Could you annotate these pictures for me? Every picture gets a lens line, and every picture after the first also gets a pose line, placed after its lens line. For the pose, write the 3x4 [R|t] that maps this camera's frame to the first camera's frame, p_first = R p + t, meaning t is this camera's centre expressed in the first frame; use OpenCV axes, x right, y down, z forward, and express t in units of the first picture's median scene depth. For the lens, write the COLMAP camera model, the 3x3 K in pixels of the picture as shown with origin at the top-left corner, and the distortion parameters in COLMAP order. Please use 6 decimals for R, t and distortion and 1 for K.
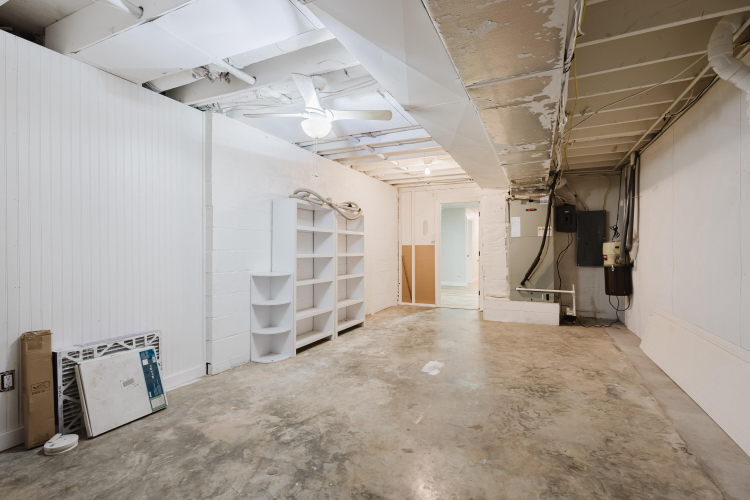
lens RADIAL K [[344.6, 0, 375.8], [0, 344.6, 251.4], [0, 0, 1]] dist [0.013368, -0.003358]
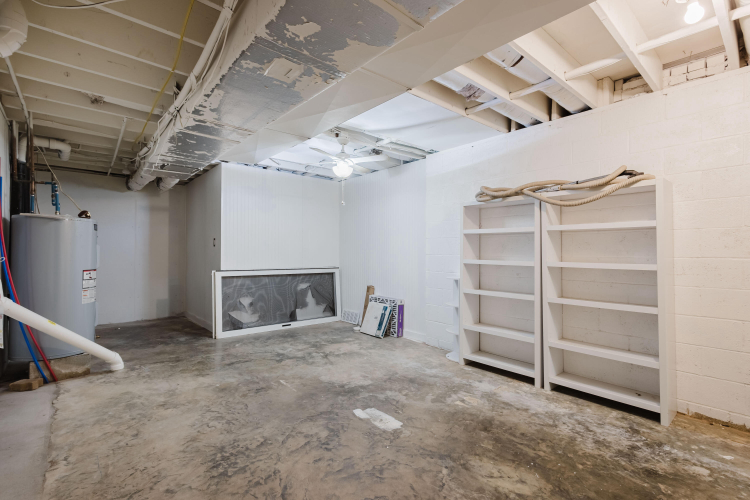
lens RADIAL K [[344.6, 0, 376.3], [0, 344.6, 251.3], [0, 0, 1]] dist [0.013368, -0.003358]
pose [[-0.396567, -0.006895, -0.917980, 0.957160], [-0.012919, 0.999915, -0.001930, -0.011697], [0.917915, 0.011094, -0.396623, 1.473448]]
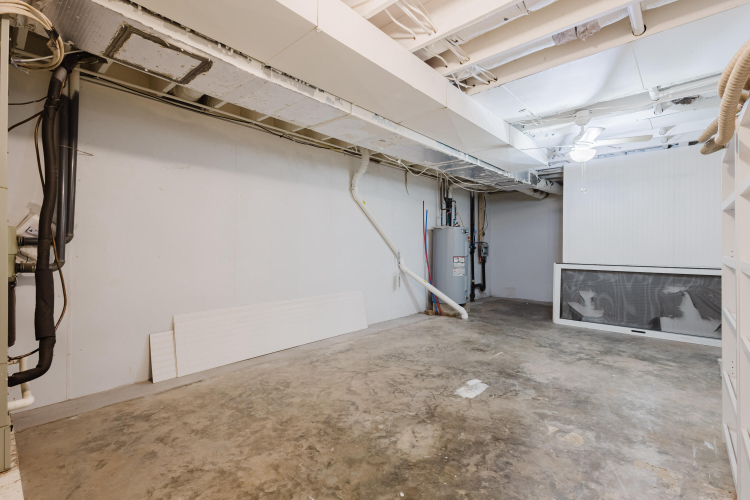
lens RADIAL K [[344.6, 0, 376.4], [0, 344.6, 247.9], [0, 0, 1]] dist [0.013368, -0.003358]
pose [[-0.960396, -0.006497, 0.278563, 0.182848], [-0.003261, 0.999922, 0.012078, -0.011660], [-0.278619, 0.010692, -0.960342, 2.138393]]
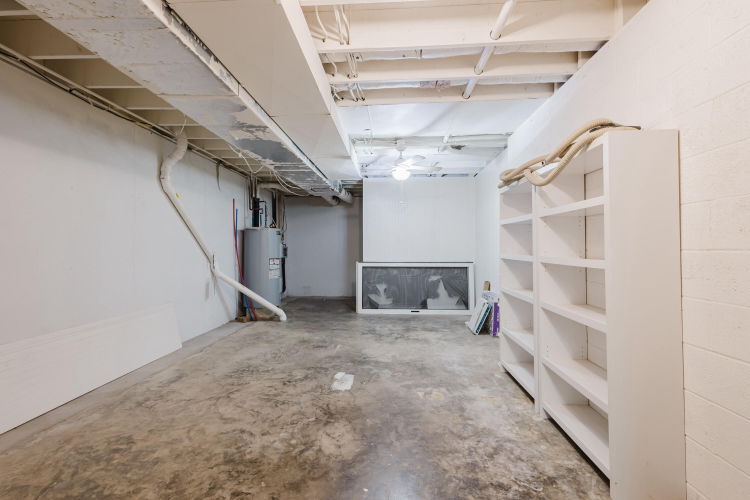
lens RADIAL K [[344.6, 0, 376.2], [0, 344.6, 249.4], [0, 0, 1]] dist [0.013368, -0.003358]
pose [[-0.922029, 0.002604, -0.387111, 0.496244], [-0.001769, 0.999939, 0.010938, -0.014024], [0.387116, 0.010770, -0.921968, 2.128520]]
